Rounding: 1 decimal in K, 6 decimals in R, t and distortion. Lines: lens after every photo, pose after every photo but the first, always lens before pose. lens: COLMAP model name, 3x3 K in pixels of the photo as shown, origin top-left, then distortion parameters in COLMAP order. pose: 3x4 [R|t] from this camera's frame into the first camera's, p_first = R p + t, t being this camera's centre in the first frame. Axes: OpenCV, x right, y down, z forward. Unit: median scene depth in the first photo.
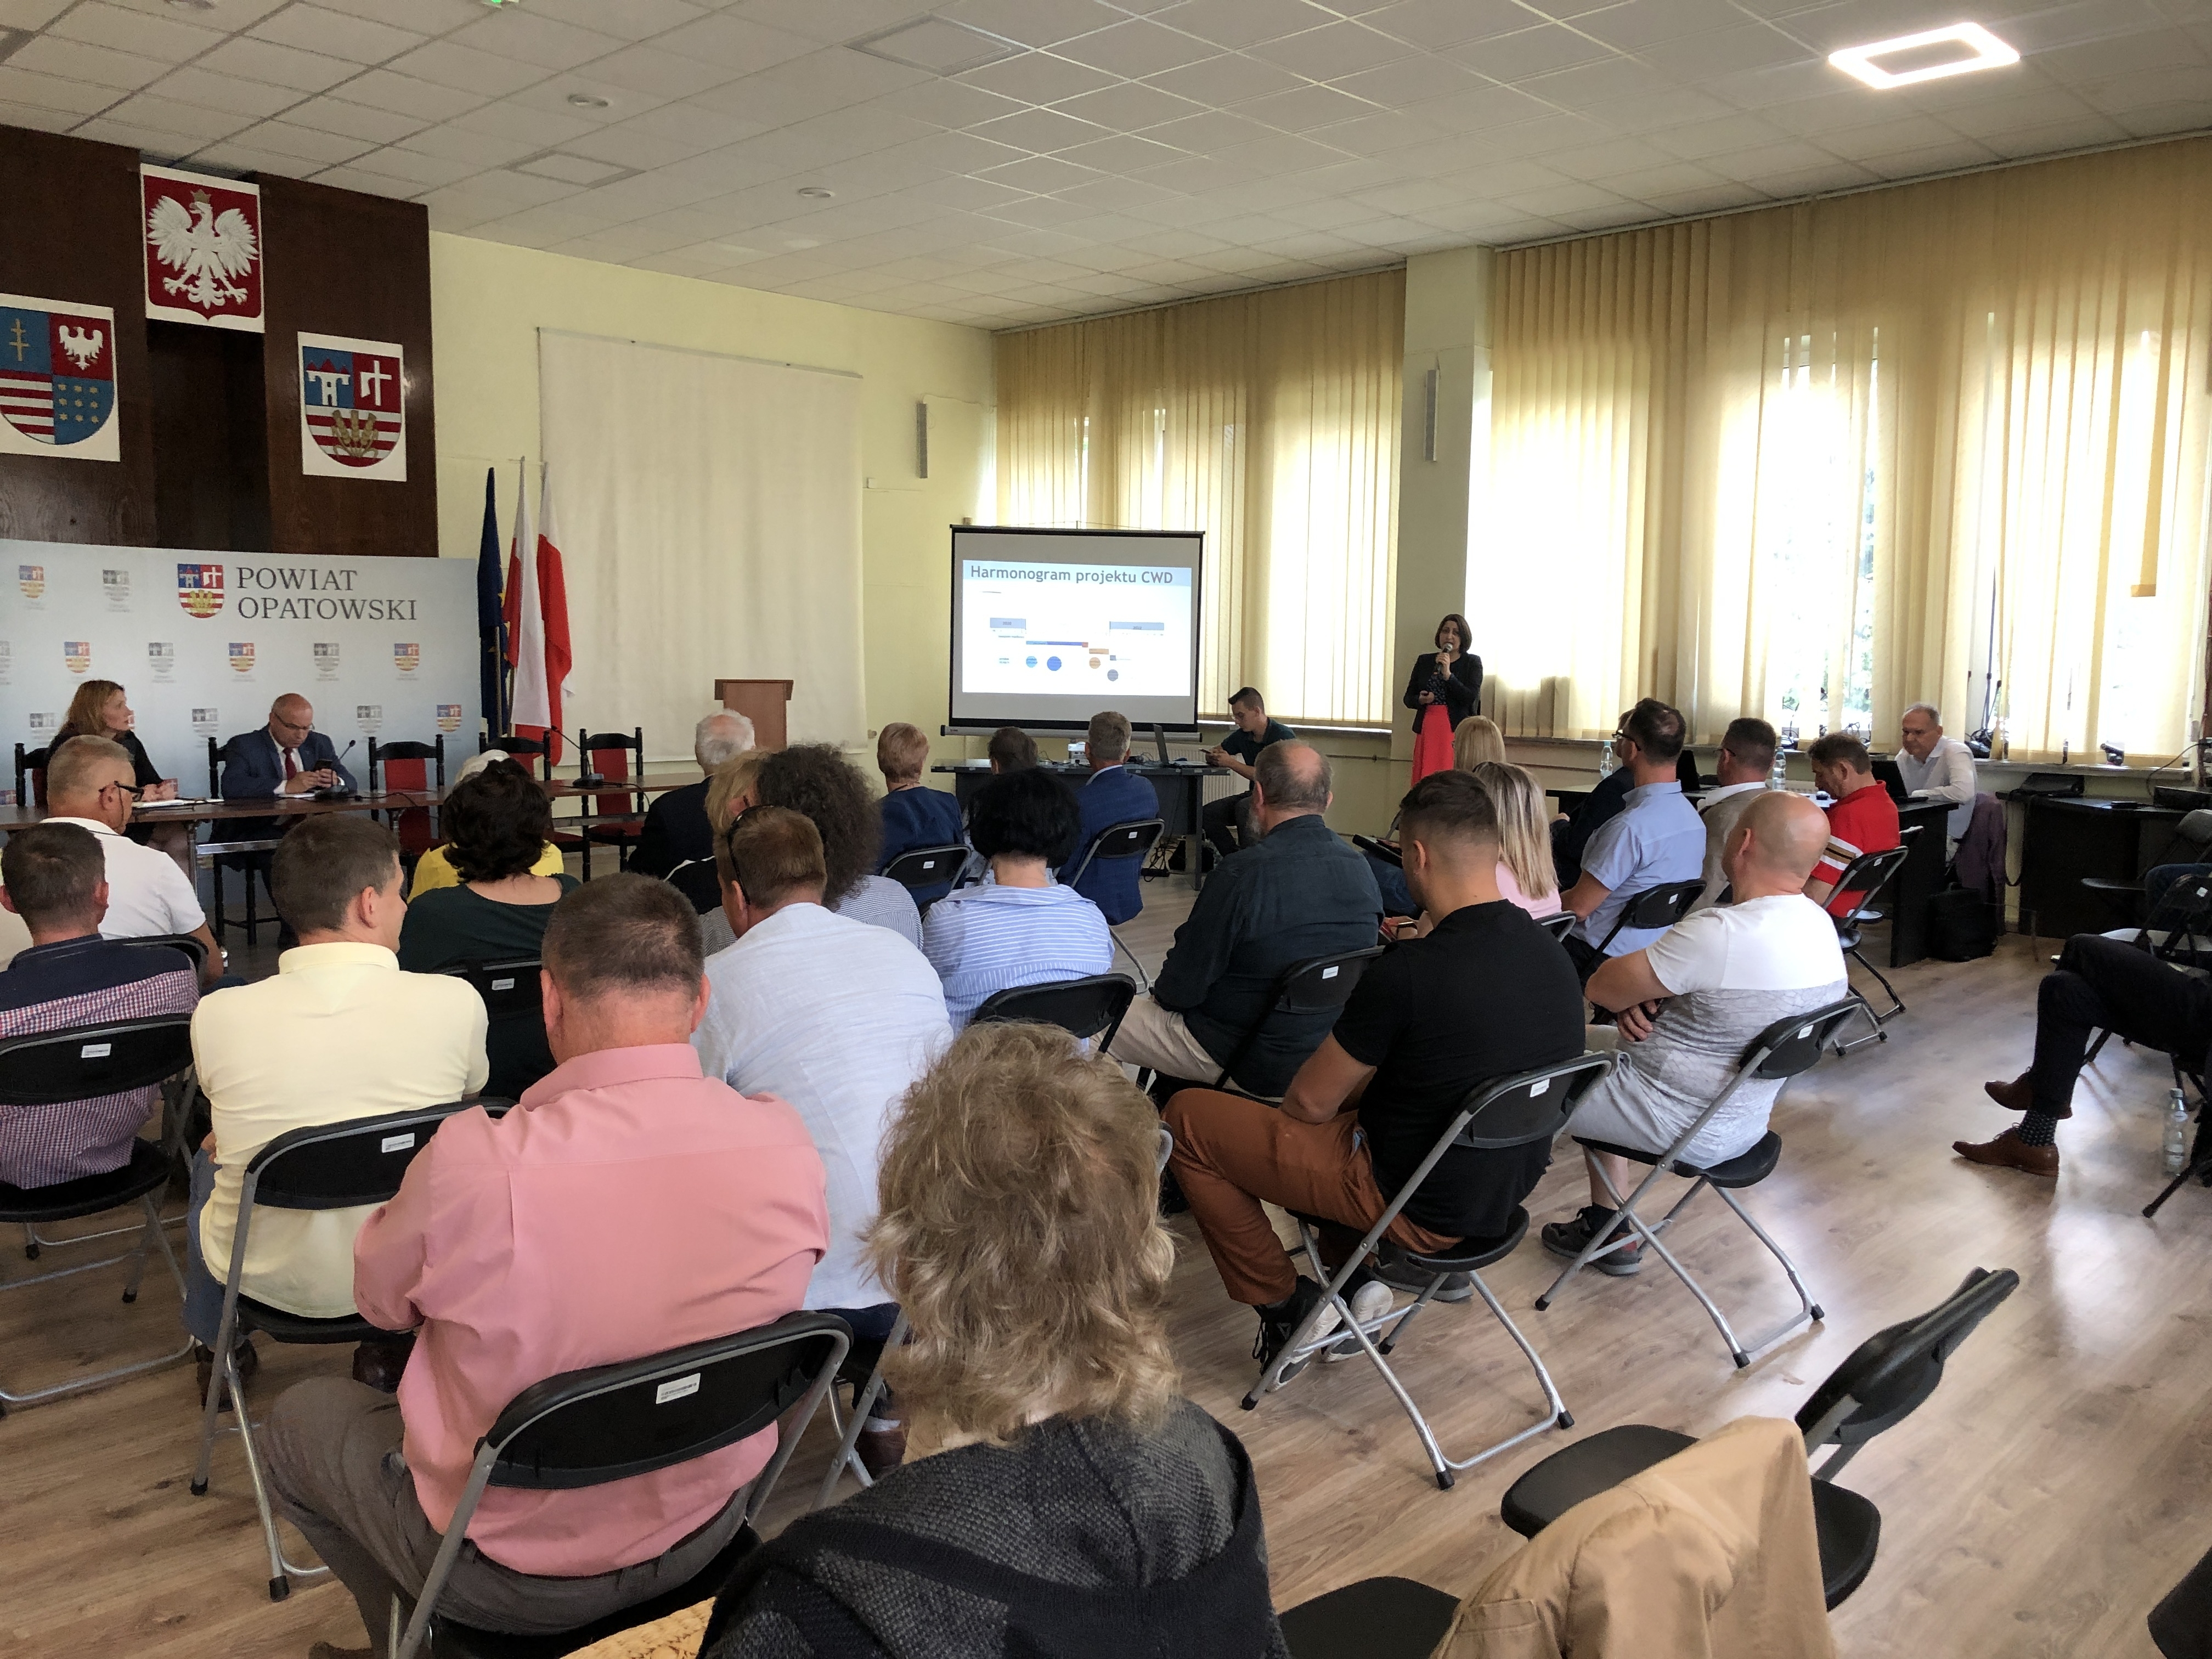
lens RADIAL K [[1815.9, 0, 1085.6], [0, 1815.9, 831.8], [0, 0, 1]] dist [0.049078, -0.022260]
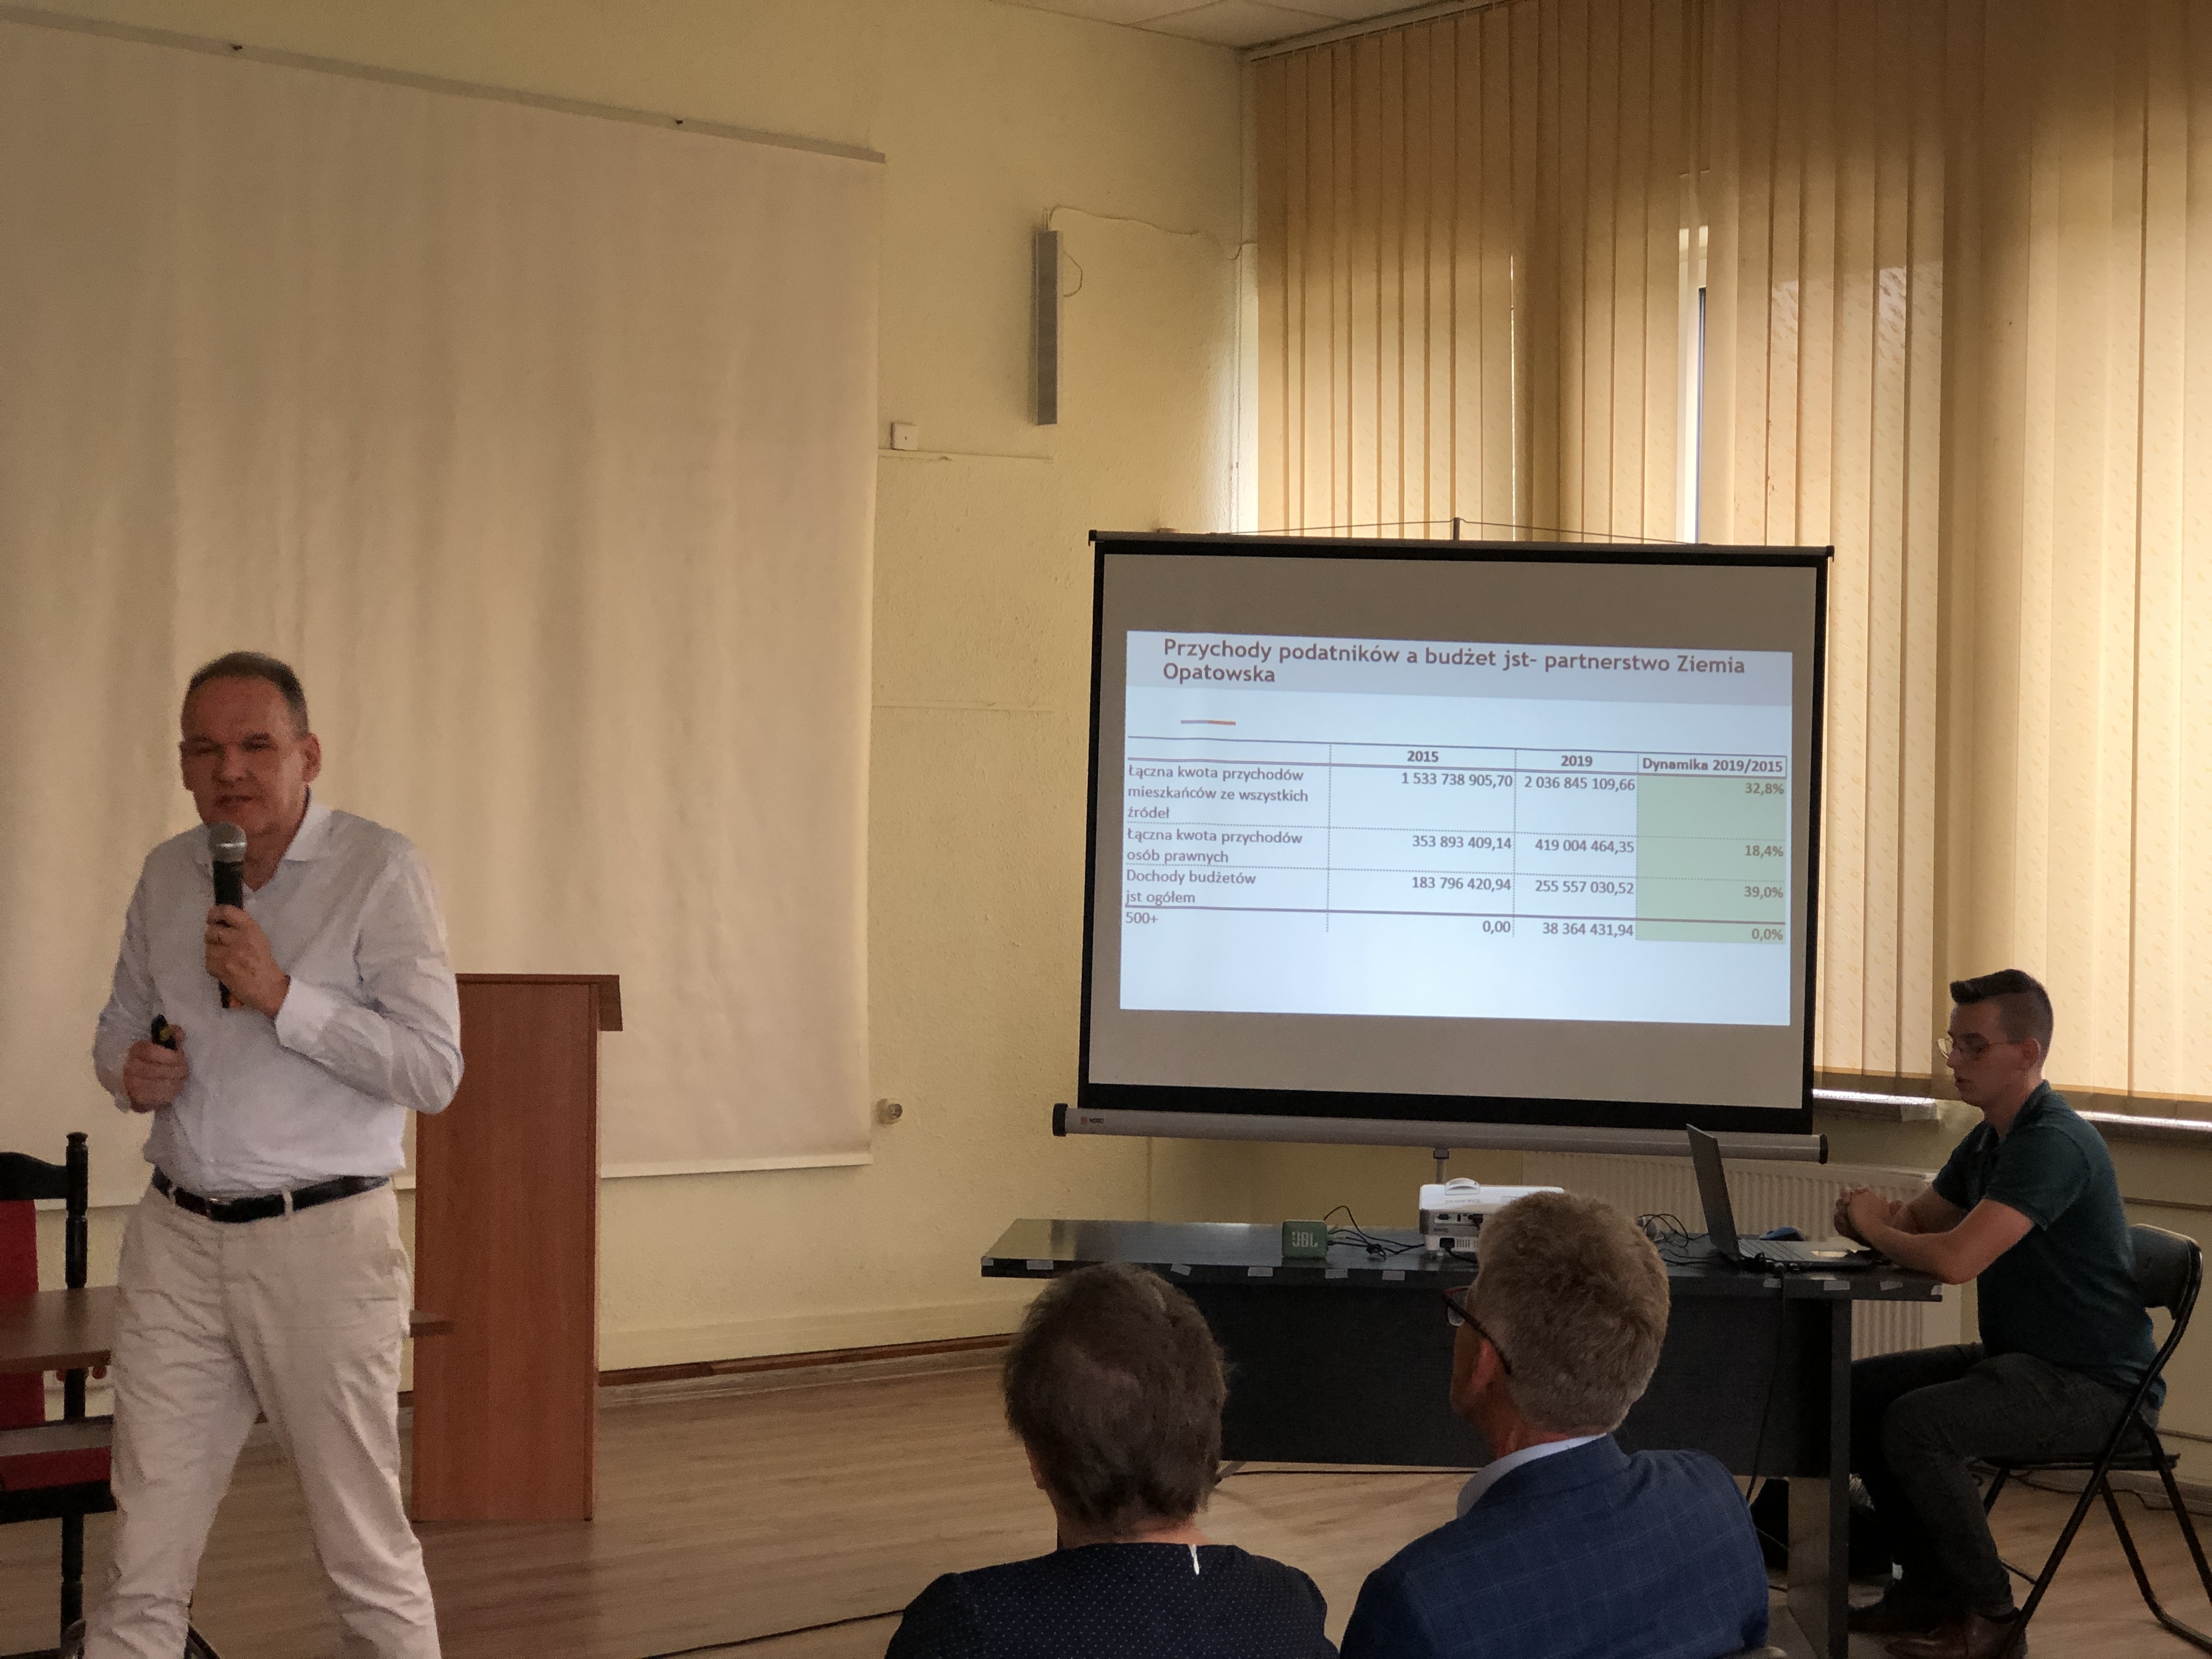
lens RADIAL K [[3659.1, 0, 1116.2], [0, 3659.1, 832.8], [0, 0, 1]] dist [0.036883, 0.000000]
pose [[0.994555, 0.004444, -0.104116, 0.004219], [-0.015586, 0.994195, -0.106457, -0.042772], [0.103038, 0.107500, 0.988851, 0.361813]]
